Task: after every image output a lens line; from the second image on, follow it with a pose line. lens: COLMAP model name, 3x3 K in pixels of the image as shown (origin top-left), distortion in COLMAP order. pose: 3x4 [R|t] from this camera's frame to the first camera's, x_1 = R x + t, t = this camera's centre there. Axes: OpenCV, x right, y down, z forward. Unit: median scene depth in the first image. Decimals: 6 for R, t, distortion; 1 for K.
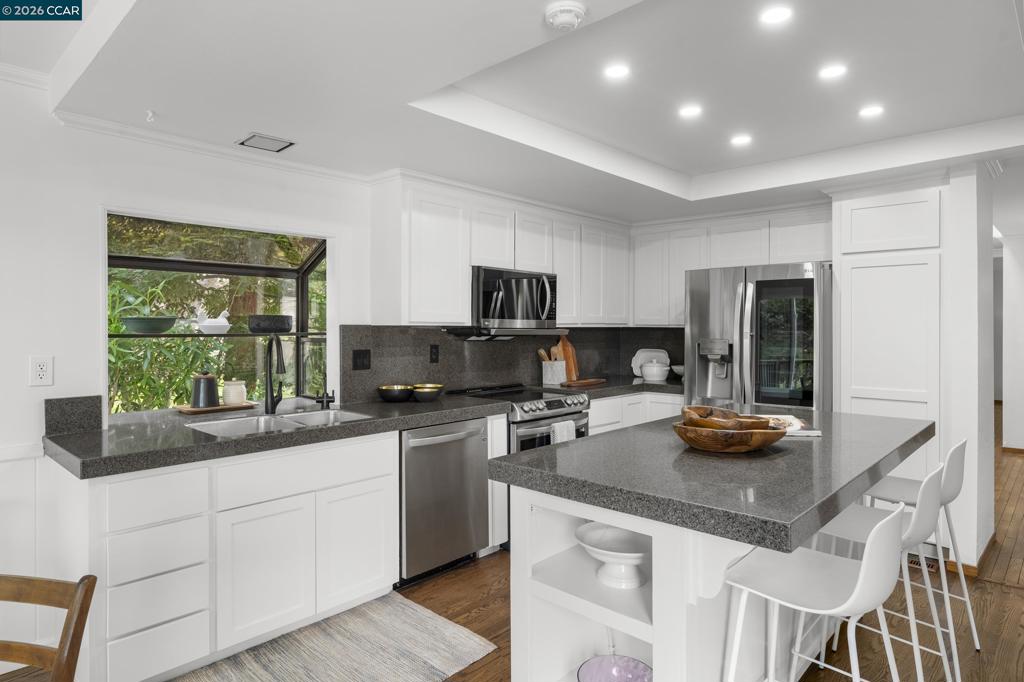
lens RADIAL K [[593.6, 0, 507.7], [0, 593.6, 335.4], [0, 0, 1]] dist [0.000382, -0.000352]
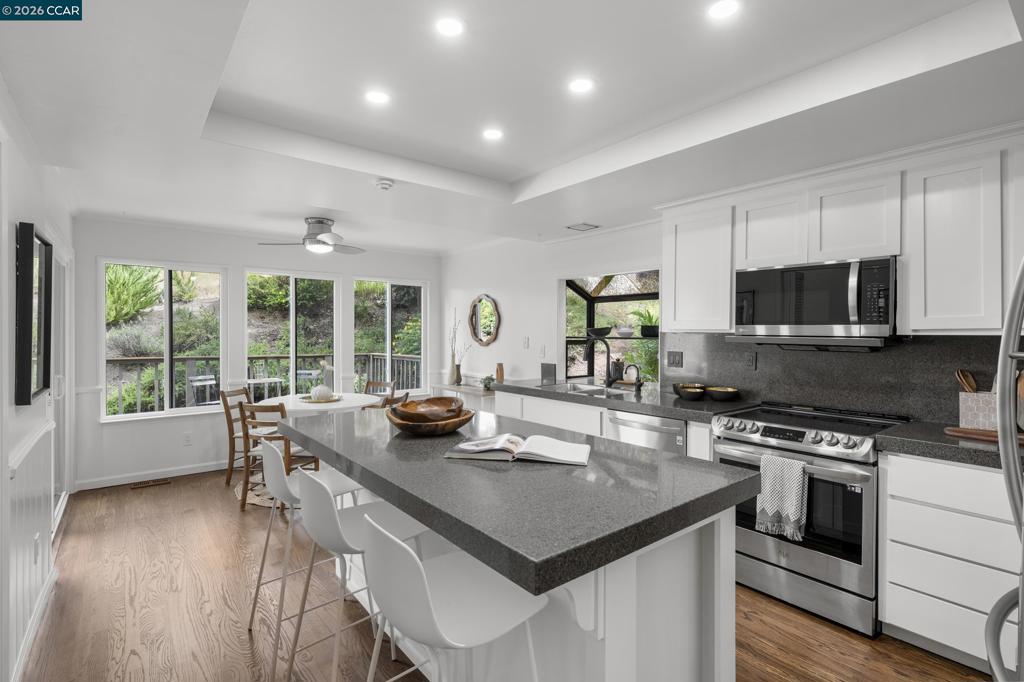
lens RADIAL K [[482.4, 0, 508.7], [0, 482.4, 330.4], [0, 0, 1]] dist [-0.000133, 0.000039]
pose [[-0.146037, 0.006117, -0.989260, 0.770977], [-0.002415, 0.999976, 0.006540, -0.021848], [0.989276, 0.003344, -0.146019, 0.758692]]
